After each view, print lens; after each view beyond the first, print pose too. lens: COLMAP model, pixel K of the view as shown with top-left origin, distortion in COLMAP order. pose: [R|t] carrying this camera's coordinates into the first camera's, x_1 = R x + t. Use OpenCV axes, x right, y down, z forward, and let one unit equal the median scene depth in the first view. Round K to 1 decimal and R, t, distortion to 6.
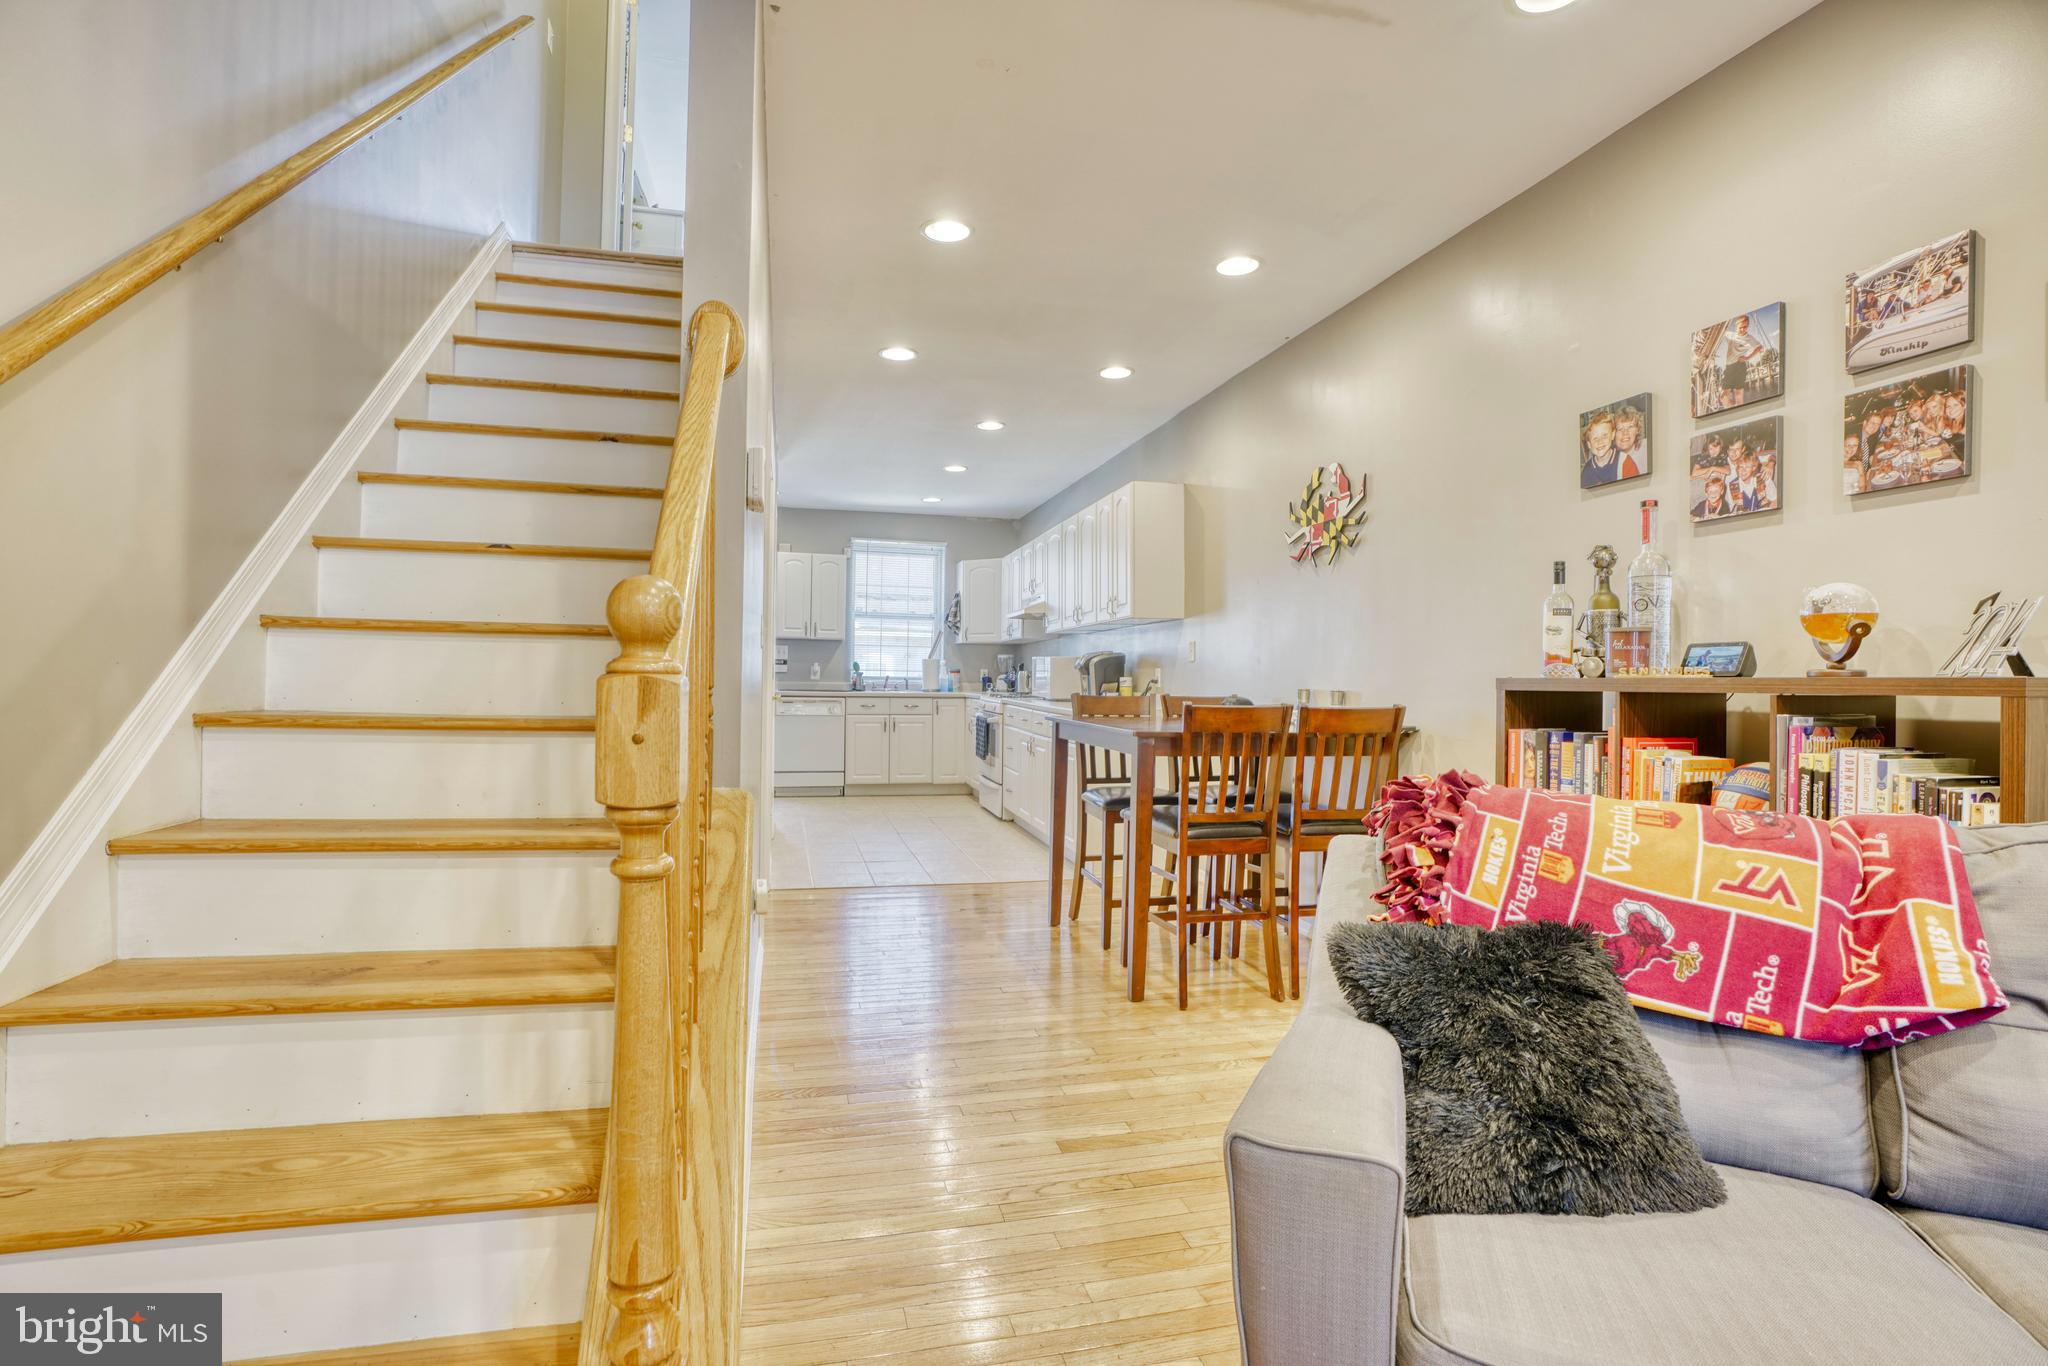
lens RADIAL K [[939.3, 0, 1012.7], [0, 939.3, 694.4], [0, 0, 1]] dist [-0.069396, 0.026267]
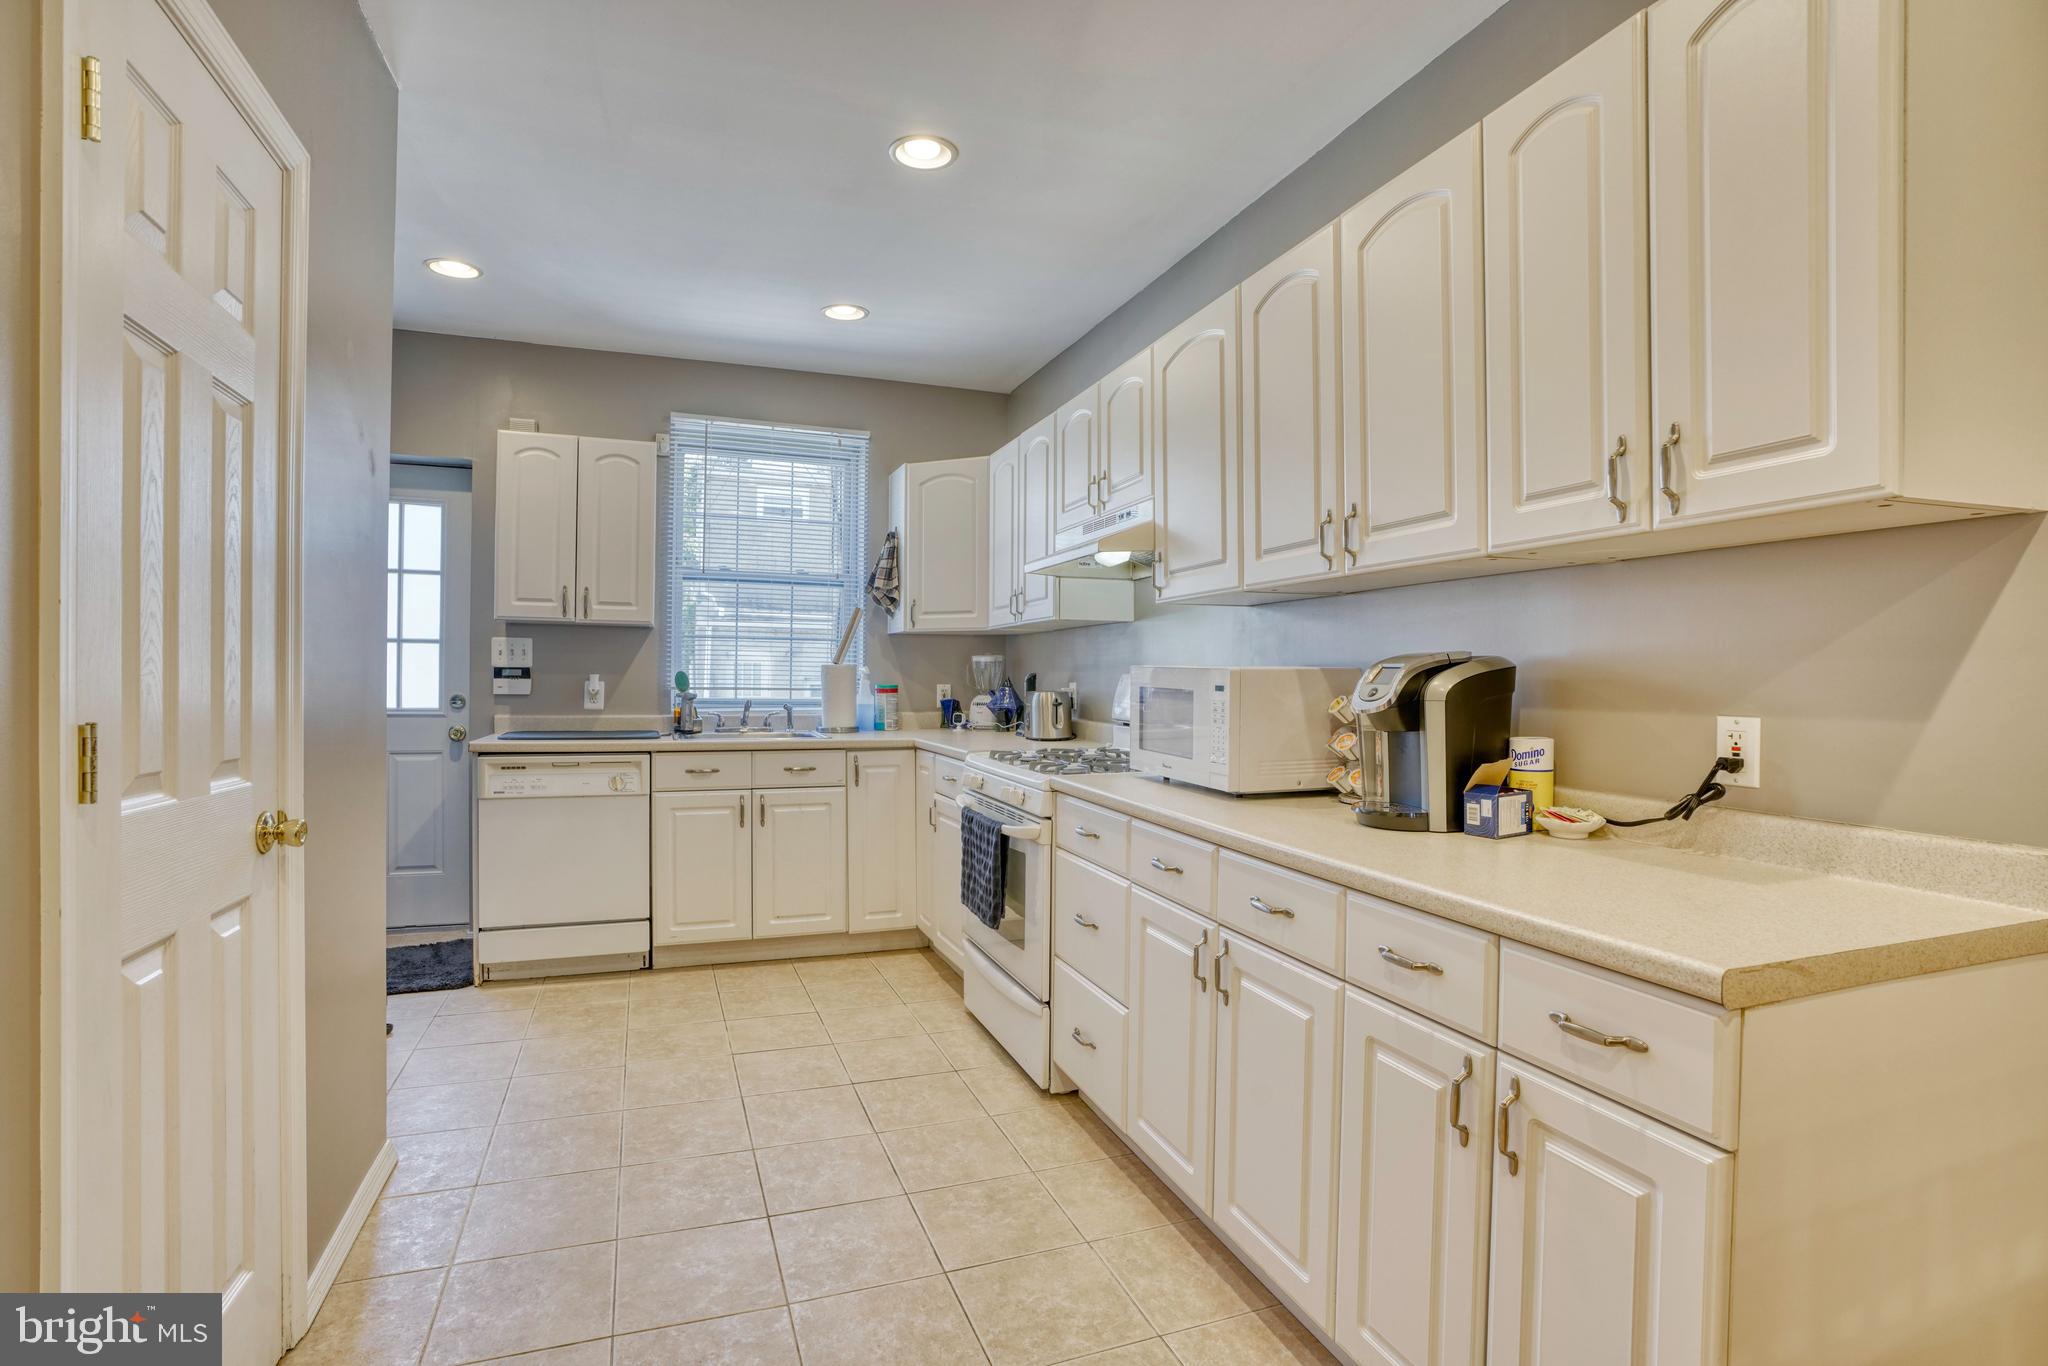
lens RADIAL K [[988.0, 0, 997.6], [0, 988.0, 689.2], [0, 0, 1]] dist [-0.056978, 0.024187]
pose [[0.995150, -0.005722, 0.098205, -0.123950], [0.005963, 0.999980, -0.002161, -0.052249], [-0.098191, 0.002736, 0.995164, 1.075154]]
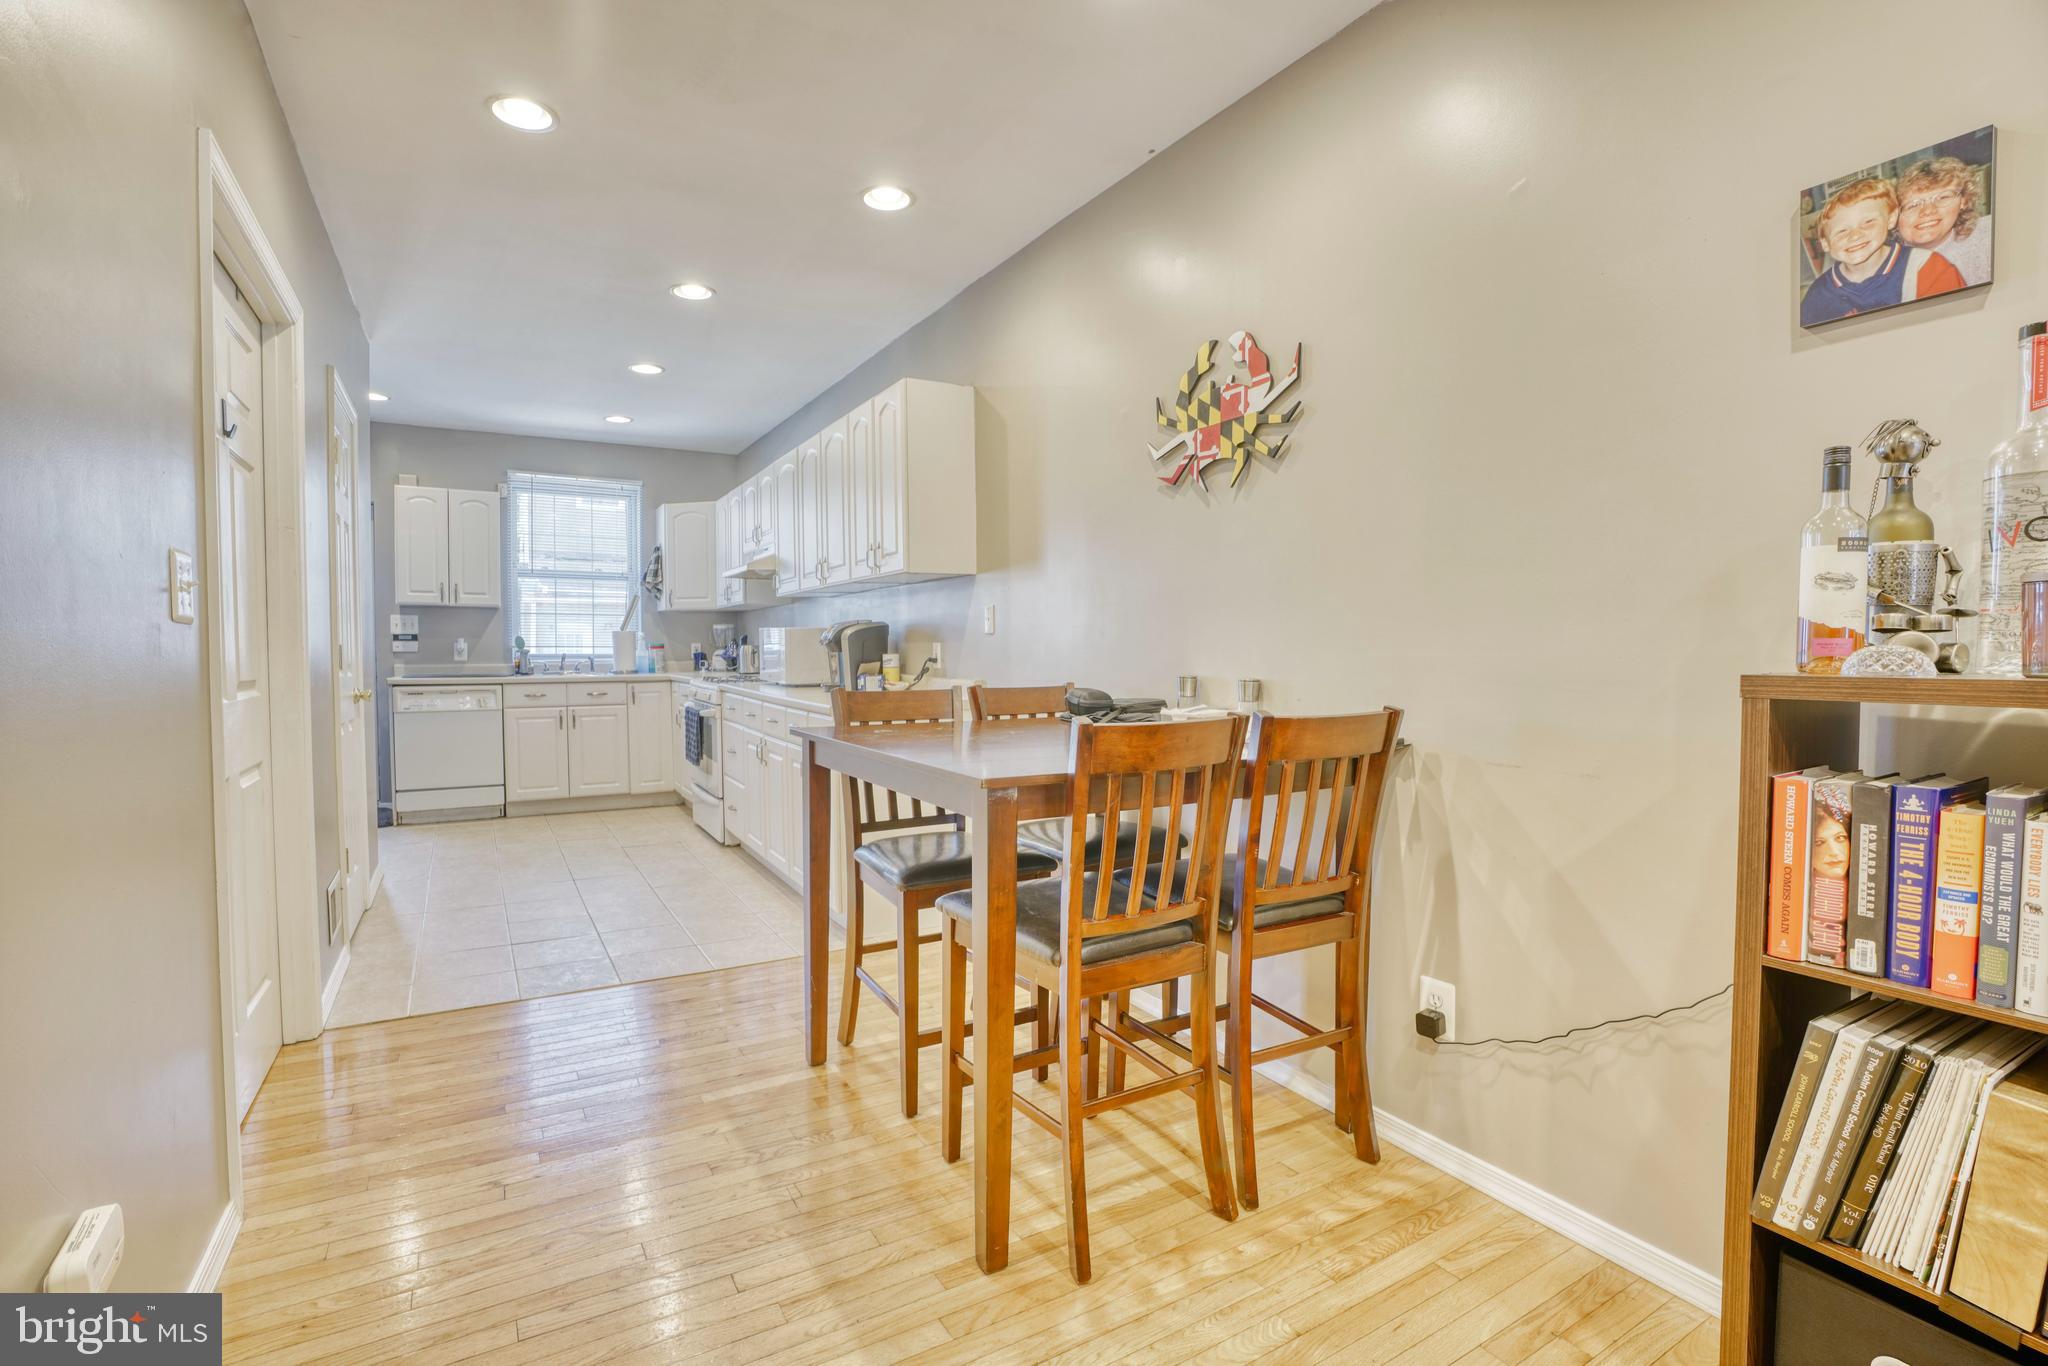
lens RADIAL K [[939.3, 0, 1004.2], [0, 939.3, 692.0], [0, 0, 1]] dist [-0.069396, 0.026267]
pose [[0.960216, -0.026083, 0.278039, -0.001022], [0.016993, 0.999241, 0.035053, -0.020109], [-0.278742, -0.028933, 0.959930, 0.396516]]
